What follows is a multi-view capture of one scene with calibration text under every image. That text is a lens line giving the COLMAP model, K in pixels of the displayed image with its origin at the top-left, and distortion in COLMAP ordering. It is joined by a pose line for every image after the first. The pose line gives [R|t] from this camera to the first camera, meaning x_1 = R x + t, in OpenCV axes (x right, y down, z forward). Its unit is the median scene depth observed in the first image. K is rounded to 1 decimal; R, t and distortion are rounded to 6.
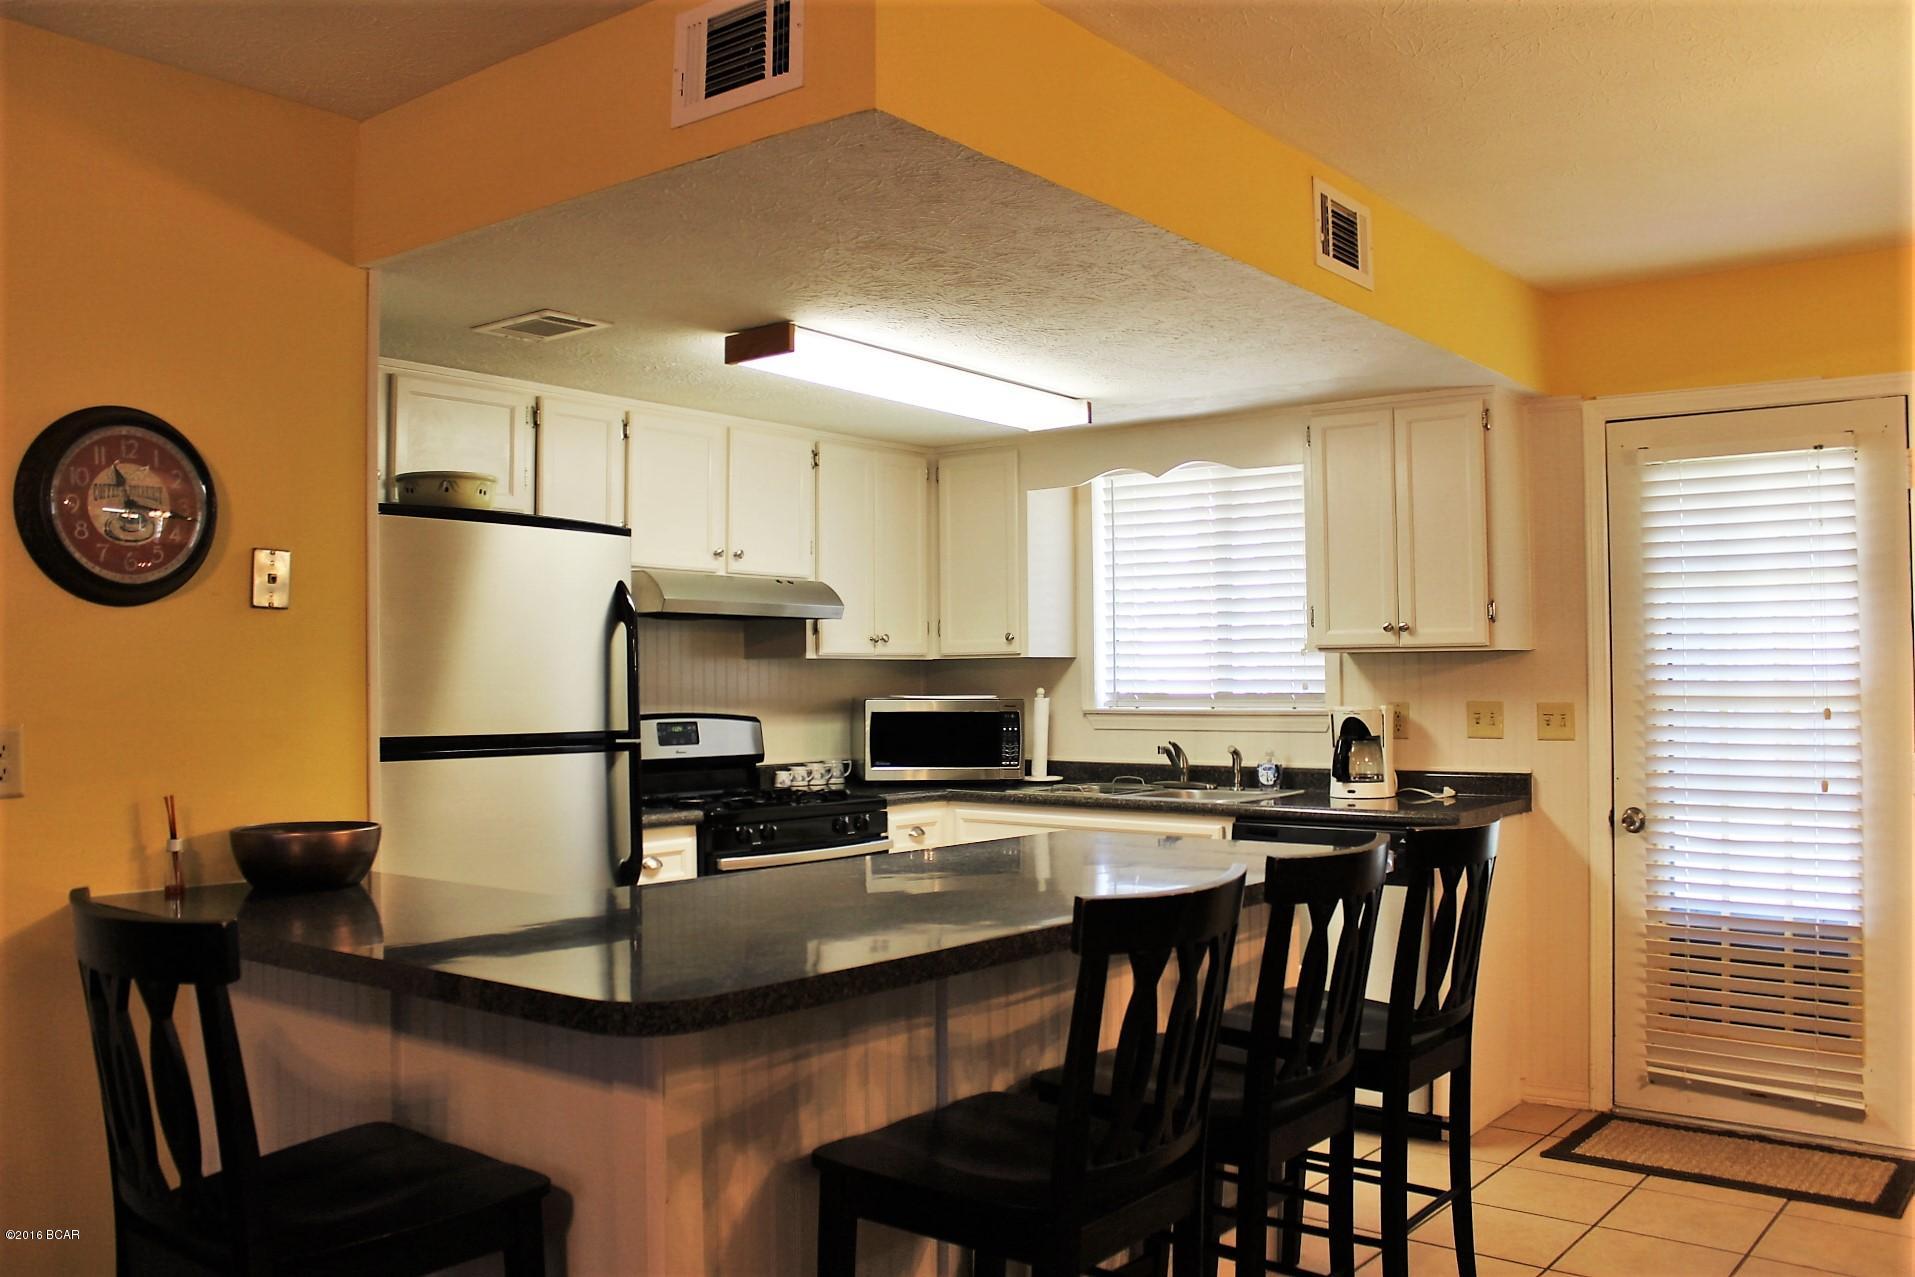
lens RADIAL K [[1614.6, 0, 946.0], [0, 1614.6, 632.9], [0, 0, 1]] dist [-0.152979, 0.141870]
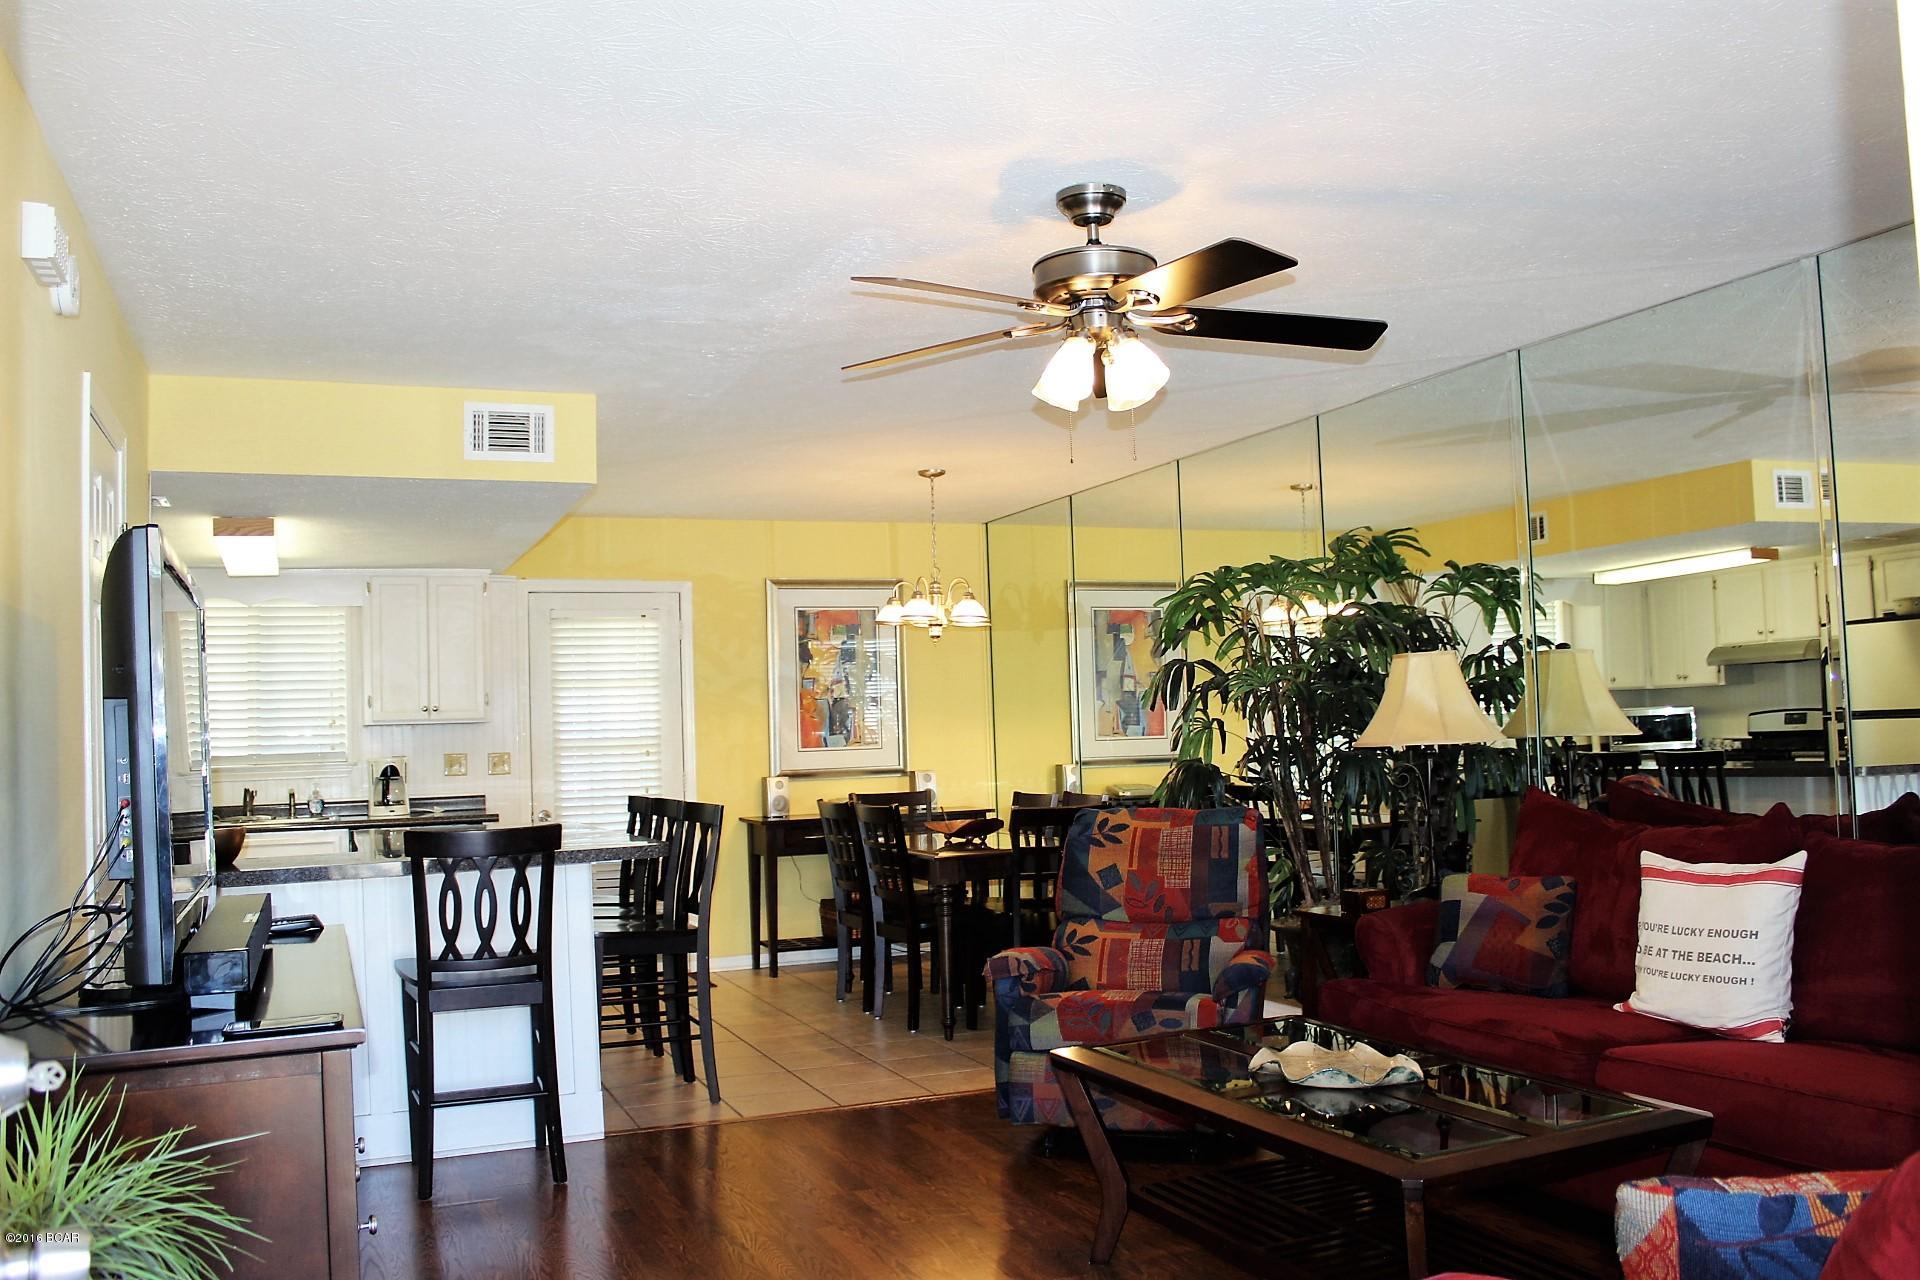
lens RADIAL K [[1618.8, 0, 948.4], [0, 1618.8, 634.4], [0, 0, 1]] dist [-0.152979, 0.141870]
pose [[0.480818, 0.035056, 0.876119, -1.017661], [0.004565, 0.999087, -0.042482, -0.009336], [-0.876808, 0.024426, 0.480219, -0.298544]]
